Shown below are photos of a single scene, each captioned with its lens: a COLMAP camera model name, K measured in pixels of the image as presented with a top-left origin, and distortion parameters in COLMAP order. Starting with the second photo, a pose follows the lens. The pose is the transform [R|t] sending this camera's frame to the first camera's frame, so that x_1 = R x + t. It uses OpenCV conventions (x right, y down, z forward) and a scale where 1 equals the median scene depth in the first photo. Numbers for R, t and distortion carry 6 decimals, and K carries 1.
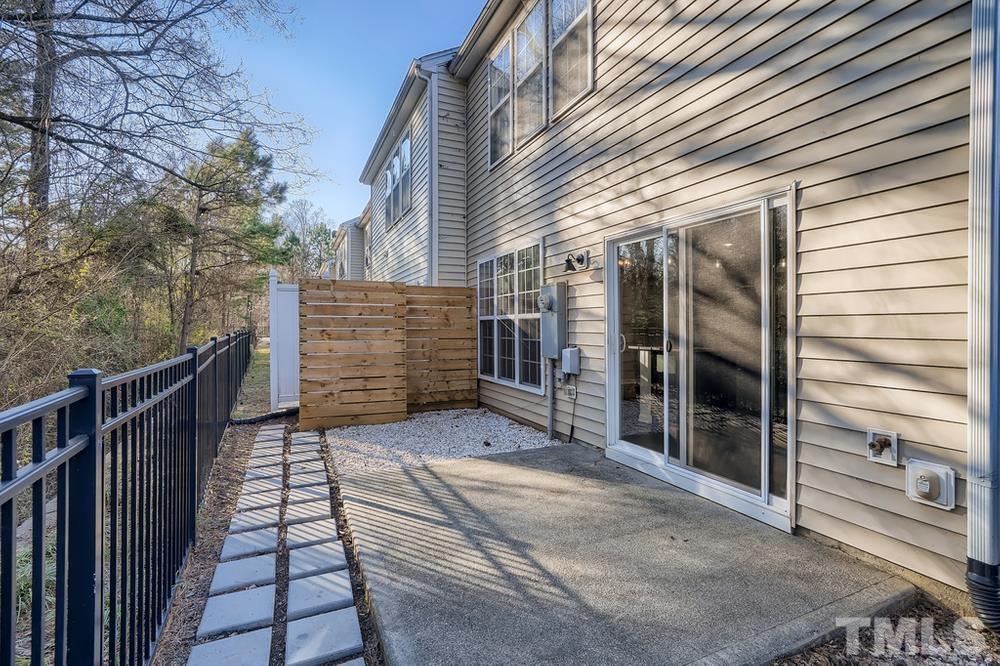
lens RADIAL K [[465.3, 0, 502.5], [0, 465.3, 331.1], [0, 0, 1]] dist [-0.032761, 0.023138]
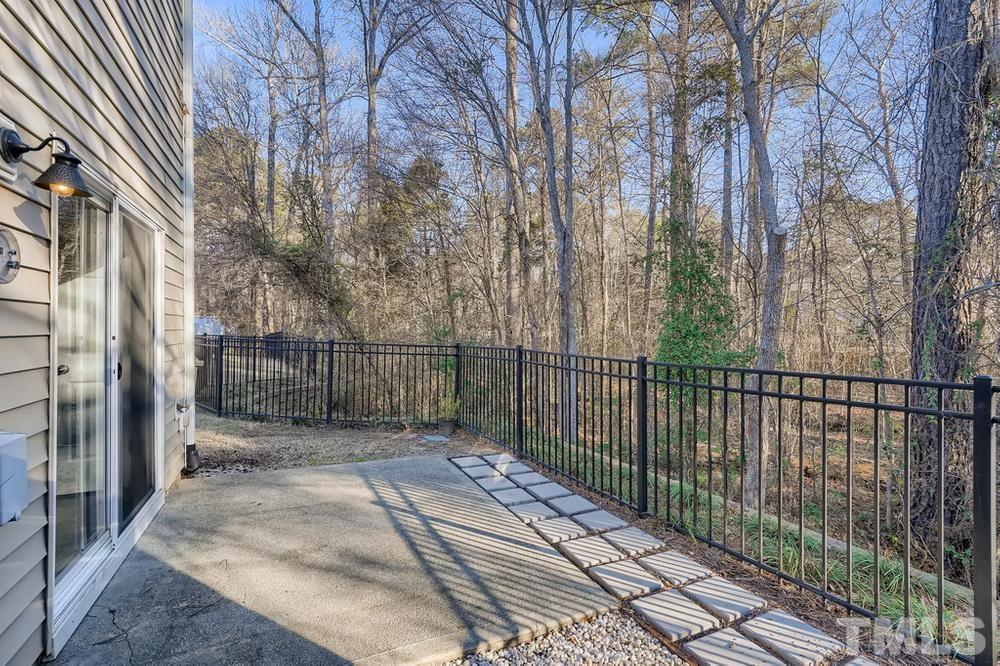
lens RADIAL K [[465.3, 0, 502.5], [0, 465.3, 331.1], [0, 0, 1]] dist [-0.032761, 0.023138]
pose [[-0.999972, -0.003505, -0.006538, -0.229835], [-0.003651, 0.999740, 0.022495, -0.044270], [0.006457, 0.022518, -0.999726, 1.737854]]
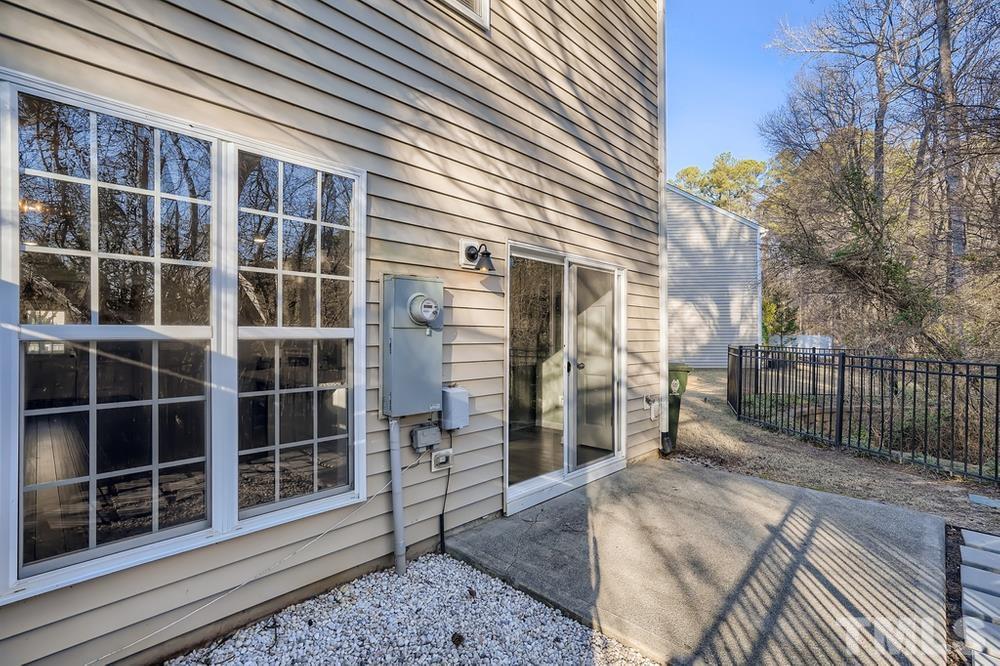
lens RADIAL K [[455.6, 0, 503.4], [0, 455.6, 334.0], [0, 0, 1]] dist [-0.023228, 0.016573]
pose [[-0.364064, 0.006624, 0.931350, -0.617149], [0.012978, 0.999914, -0.002039, -0.044810], [-0.931283, 0.011345, -0.364119, 1.575948]]
